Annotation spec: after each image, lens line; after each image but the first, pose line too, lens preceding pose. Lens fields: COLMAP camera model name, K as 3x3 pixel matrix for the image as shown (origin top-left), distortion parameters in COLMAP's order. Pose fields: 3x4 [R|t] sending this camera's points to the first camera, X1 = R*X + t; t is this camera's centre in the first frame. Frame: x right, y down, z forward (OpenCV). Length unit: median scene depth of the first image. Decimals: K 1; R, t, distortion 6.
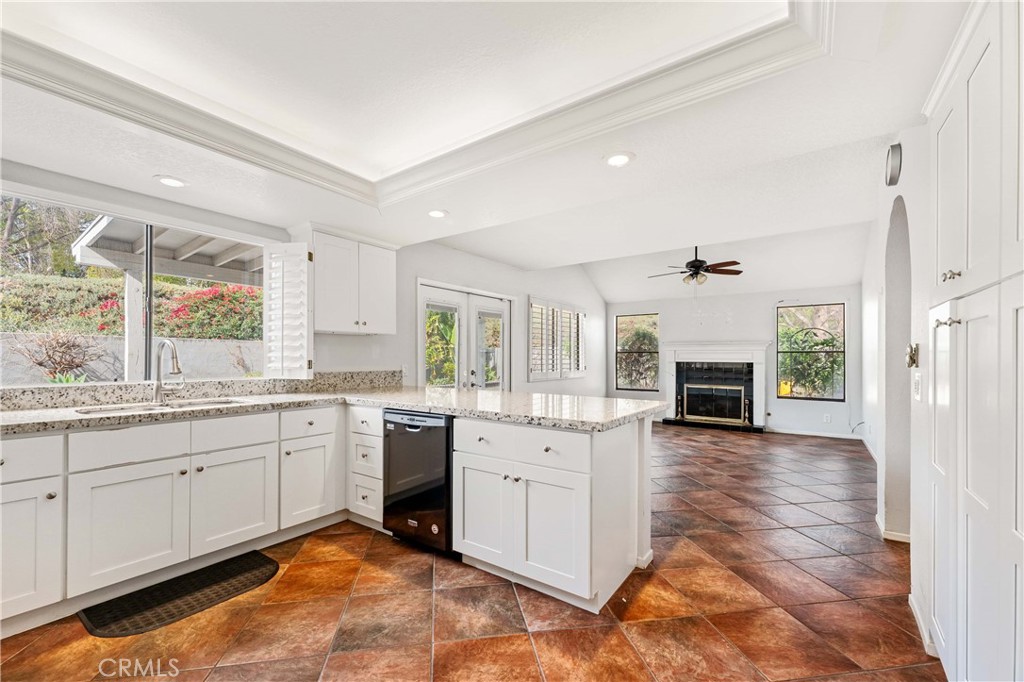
lens RADIAL K [[414.1, 0, 507.1], [0, 414.1, 356.2], [0, 0, 1]] dist [0.002669, -0.000029]
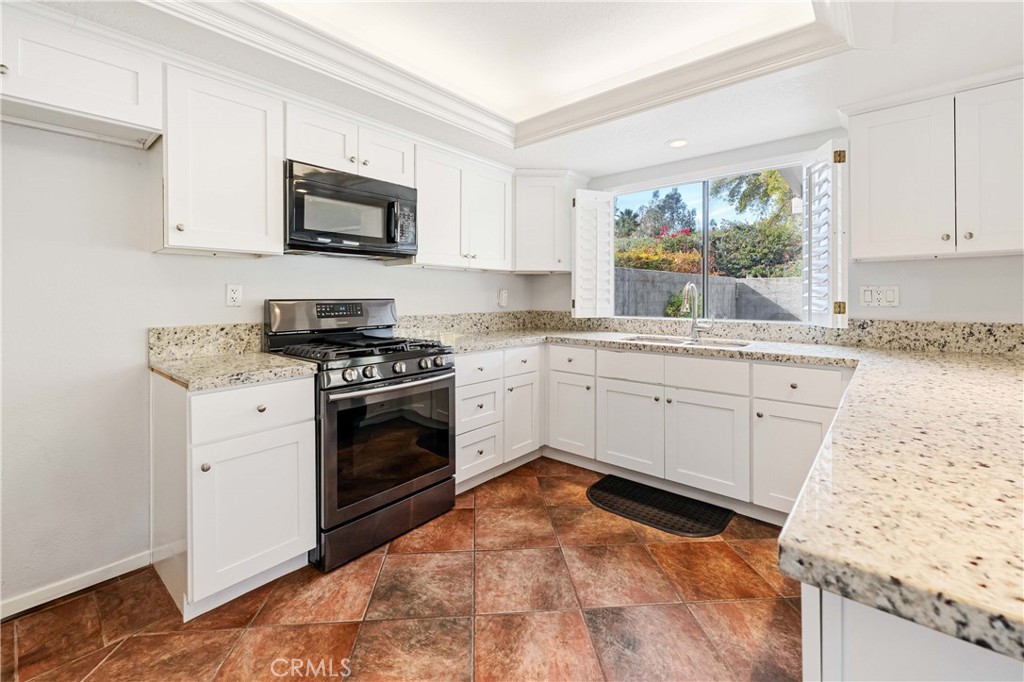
lens RADIAL K [[430.7, 0, 511.8], [0, 430.7, 296.1], [0, 0, 1]] dist [0.004701, -0.000567]
pose [[-0.080365, -0.004019, -0.996757, 0.216142], [0.006334, 0.999970, -0.004543, -0.000200], [0.996745, -0.006679, -0.080338, 0.345922]]
